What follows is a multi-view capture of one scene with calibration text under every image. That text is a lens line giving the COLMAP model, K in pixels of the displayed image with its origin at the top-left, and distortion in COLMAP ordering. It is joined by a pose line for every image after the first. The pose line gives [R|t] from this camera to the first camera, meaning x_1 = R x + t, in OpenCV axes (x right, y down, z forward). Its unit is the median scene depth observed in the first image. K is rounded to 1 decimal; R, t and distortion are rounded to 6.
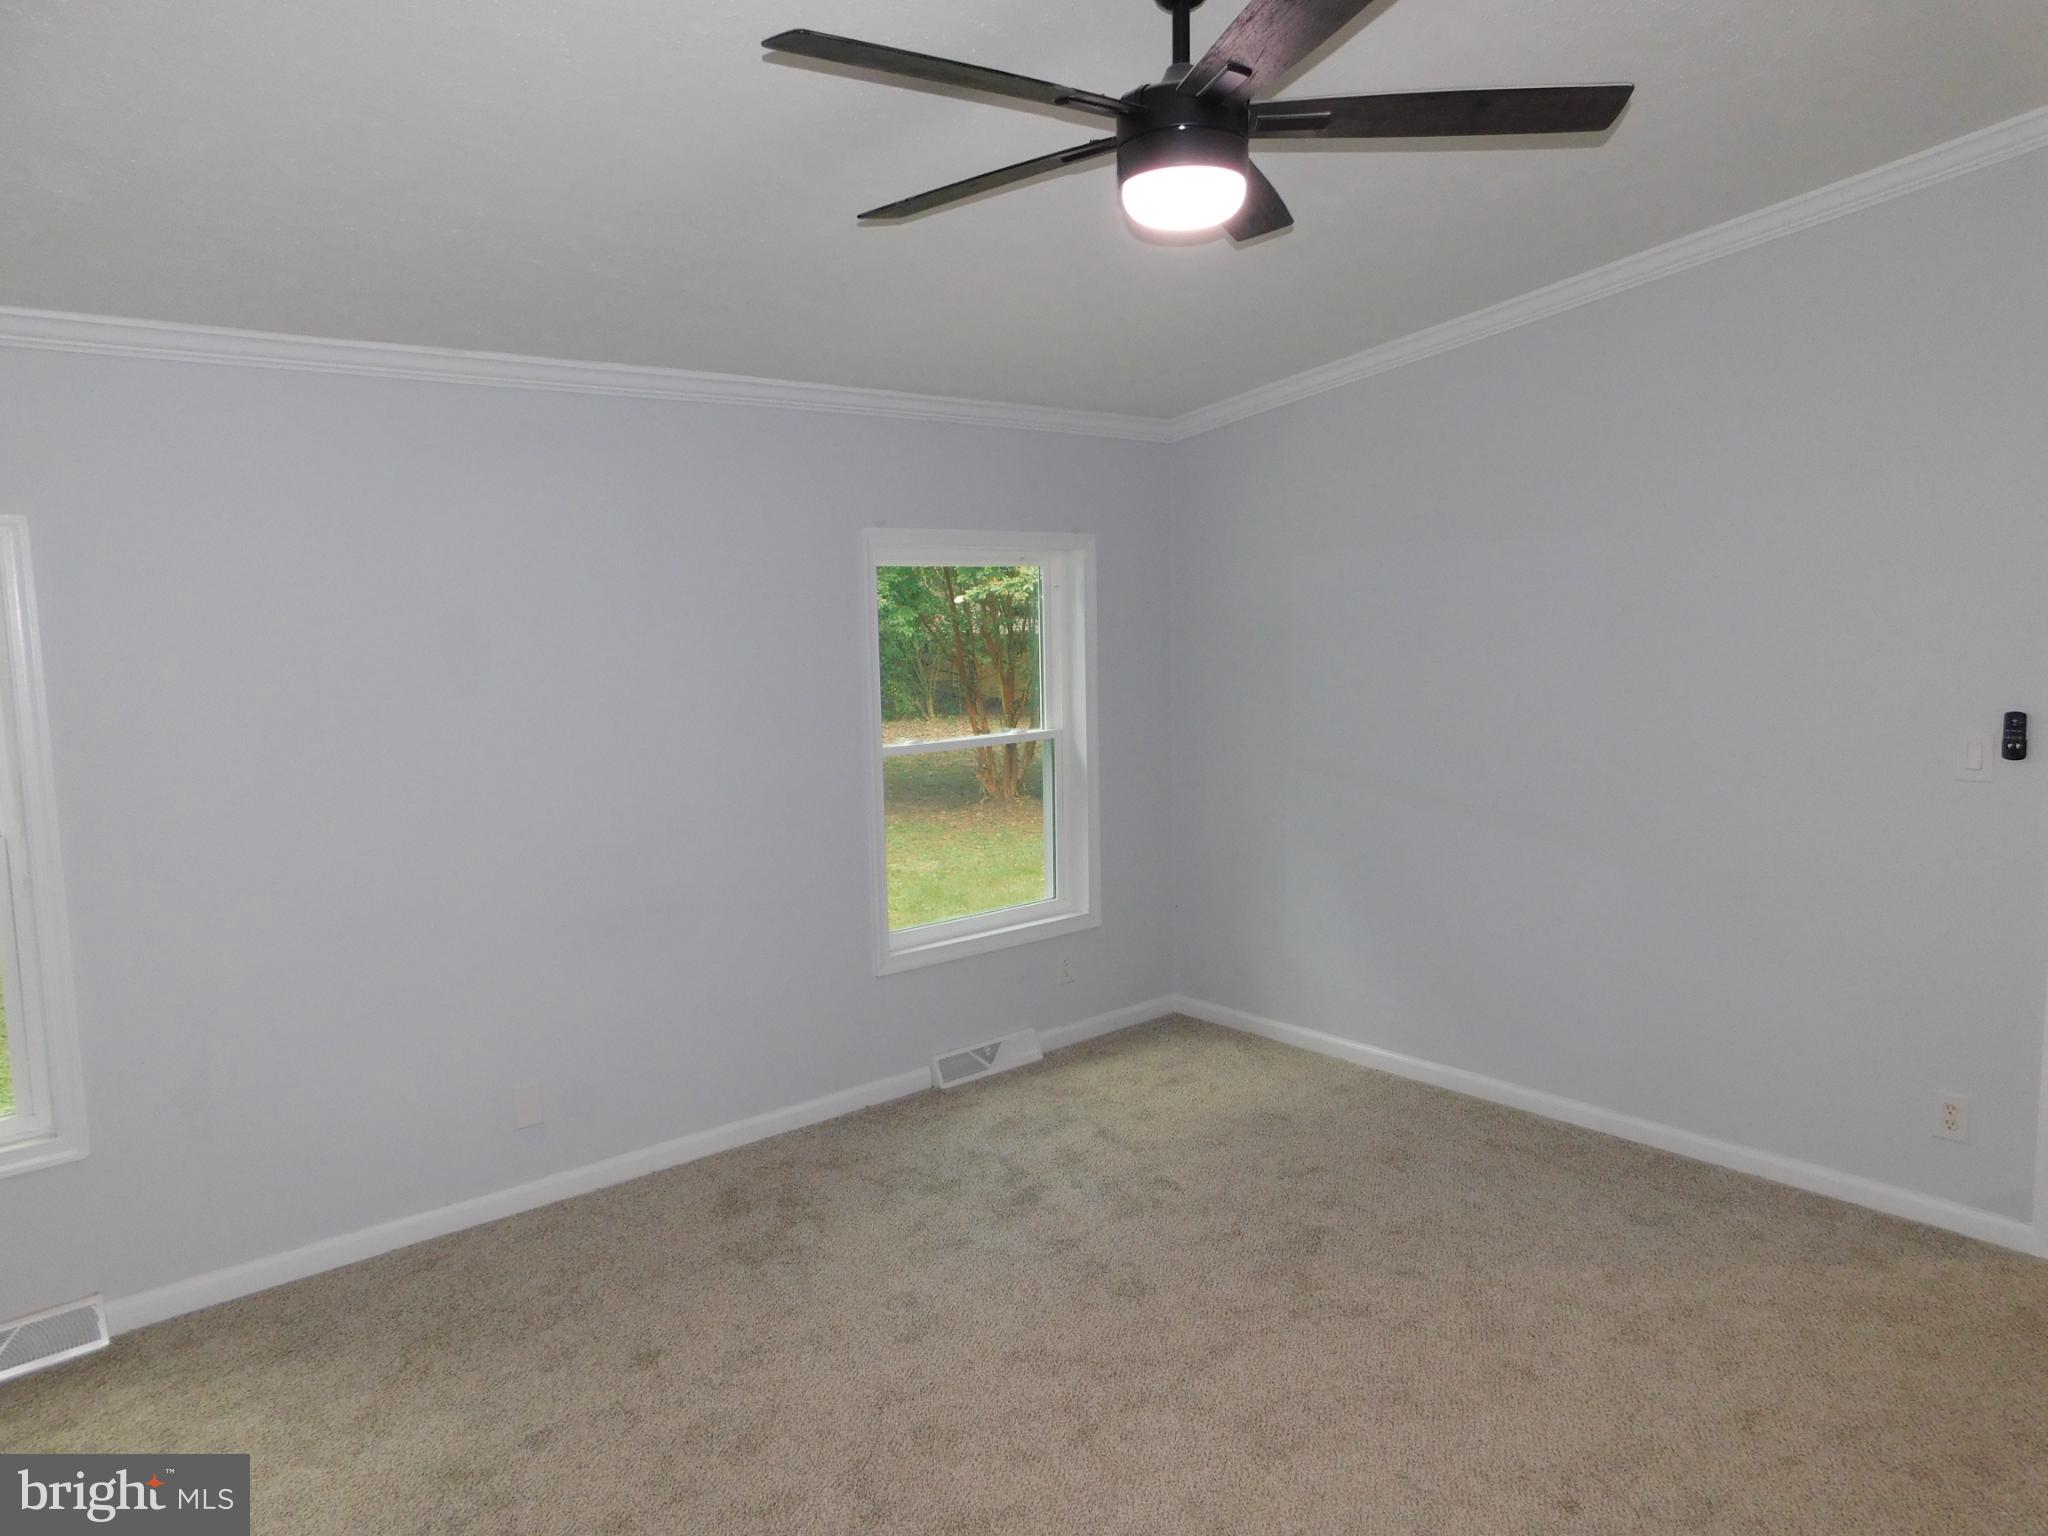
lens RADIAL K [[1316.6, 0, 1016.0], [0, 1316.6, 780.0], [0, 0, 1]] dist [-0.004220, 0.001751]
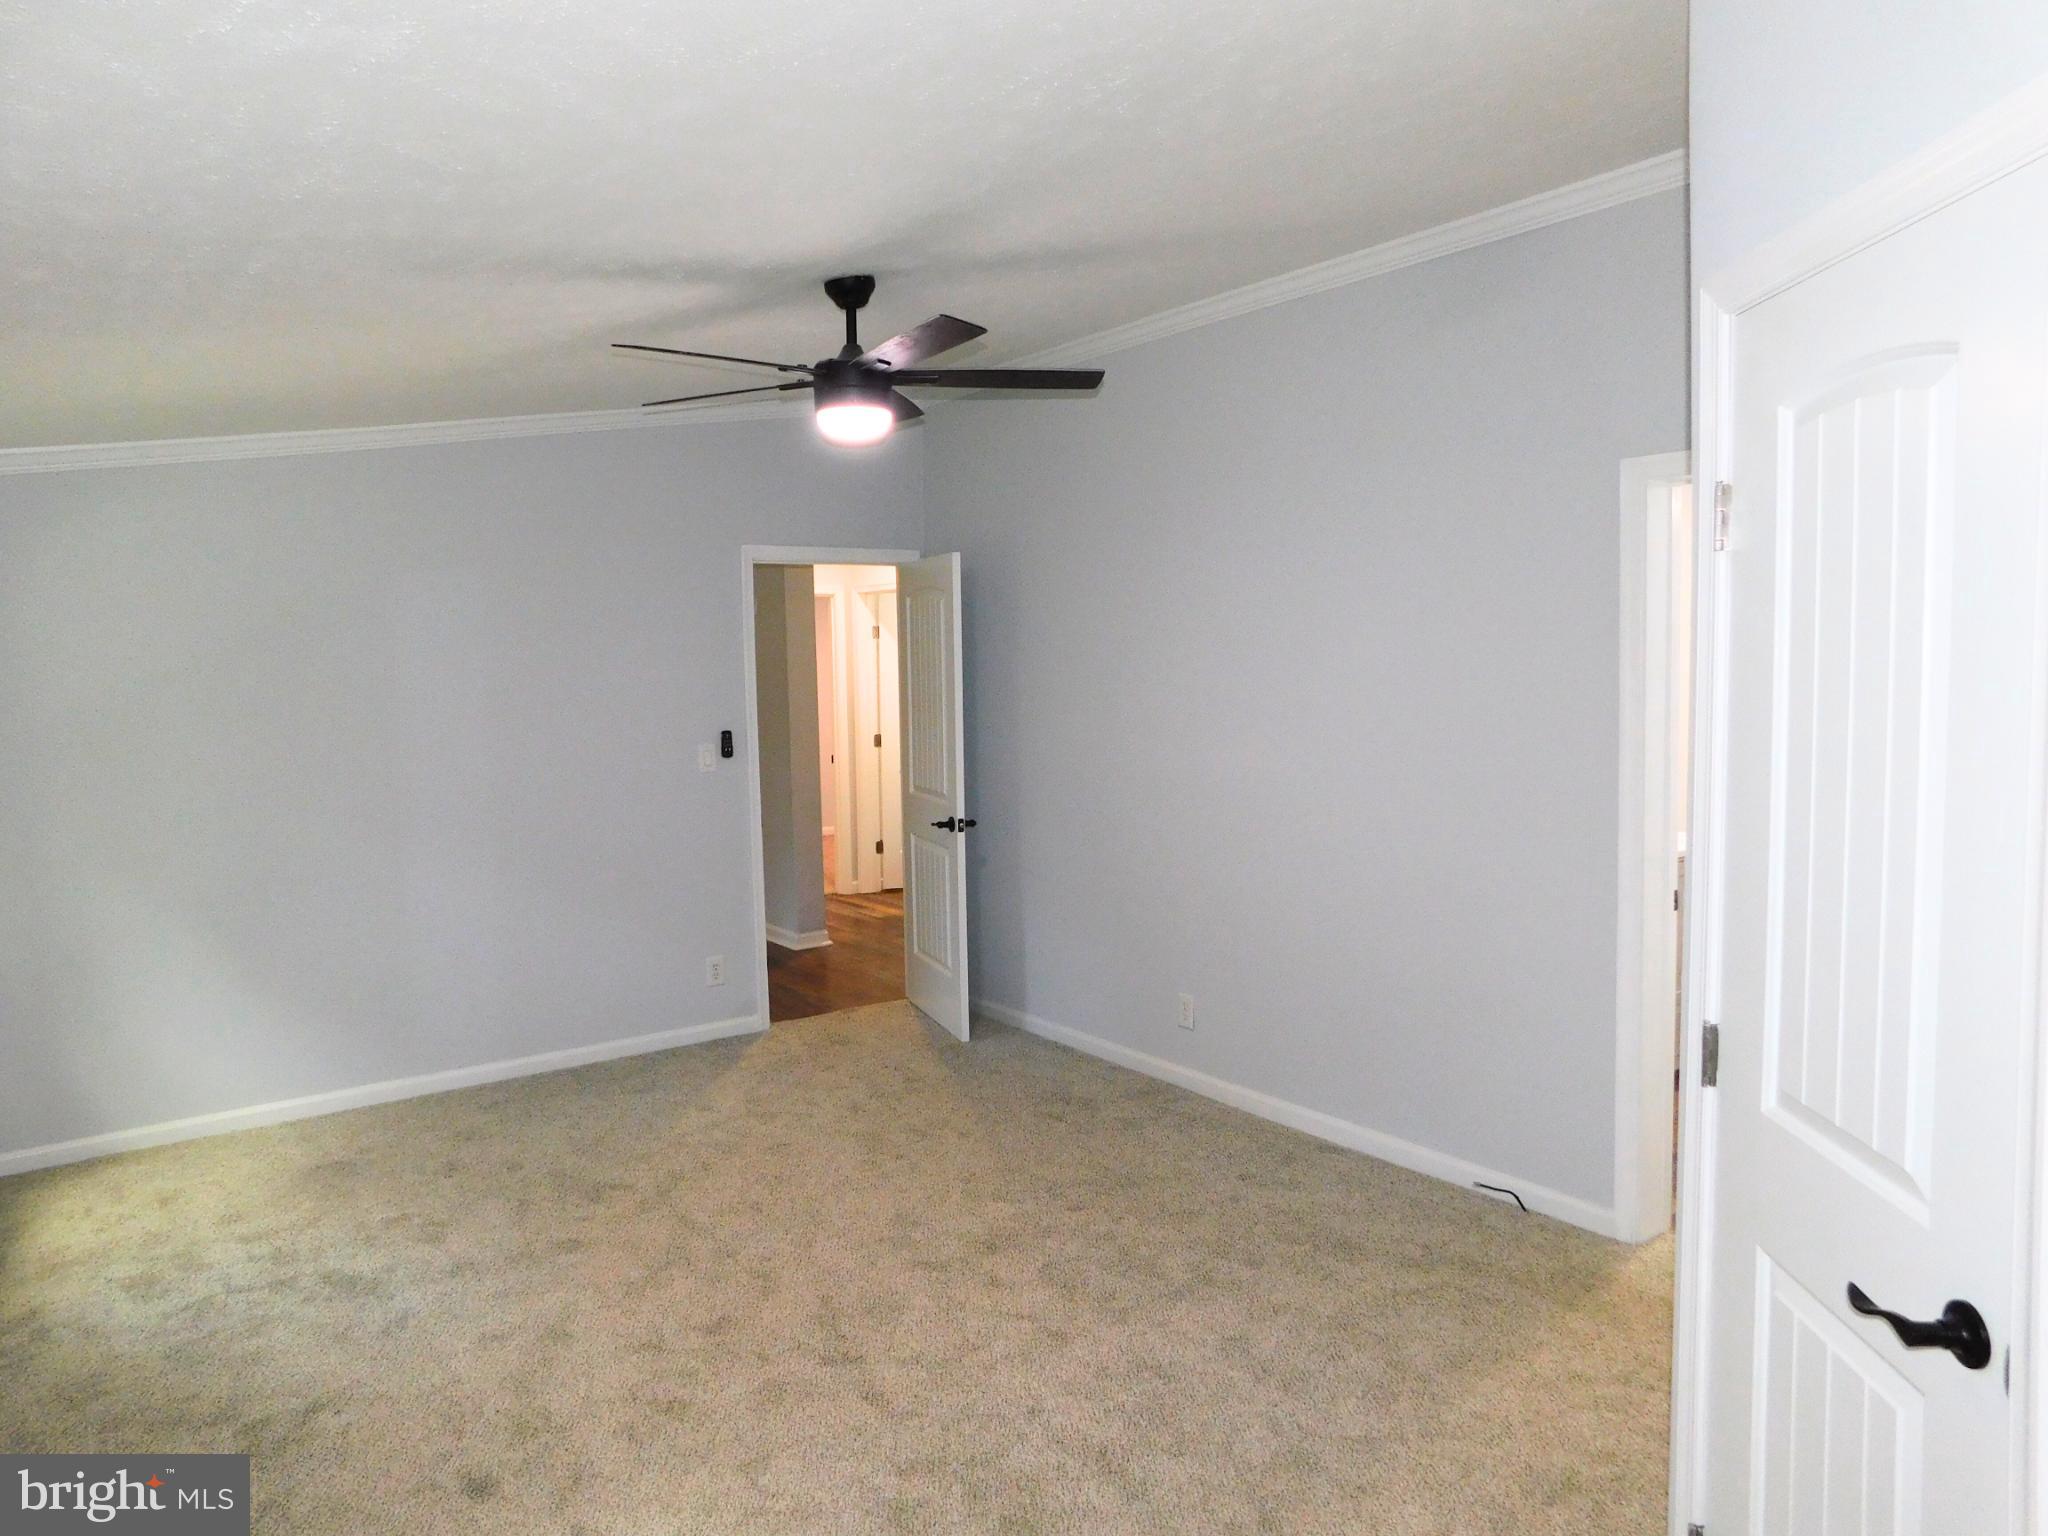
lens RADIAL K [[1316.6, 0, 1020.1], [0, 1316.6, 769.6], [0, 0, 1]] dist [-0.004220, 0.001751]
pose [[0.109758, -0.063312, 0.991940, -0.861933], [0.144813, 0.988339, 0.047058, -0.022779], [-0.983353, 0.138481, 0.117646, 0.356156]]
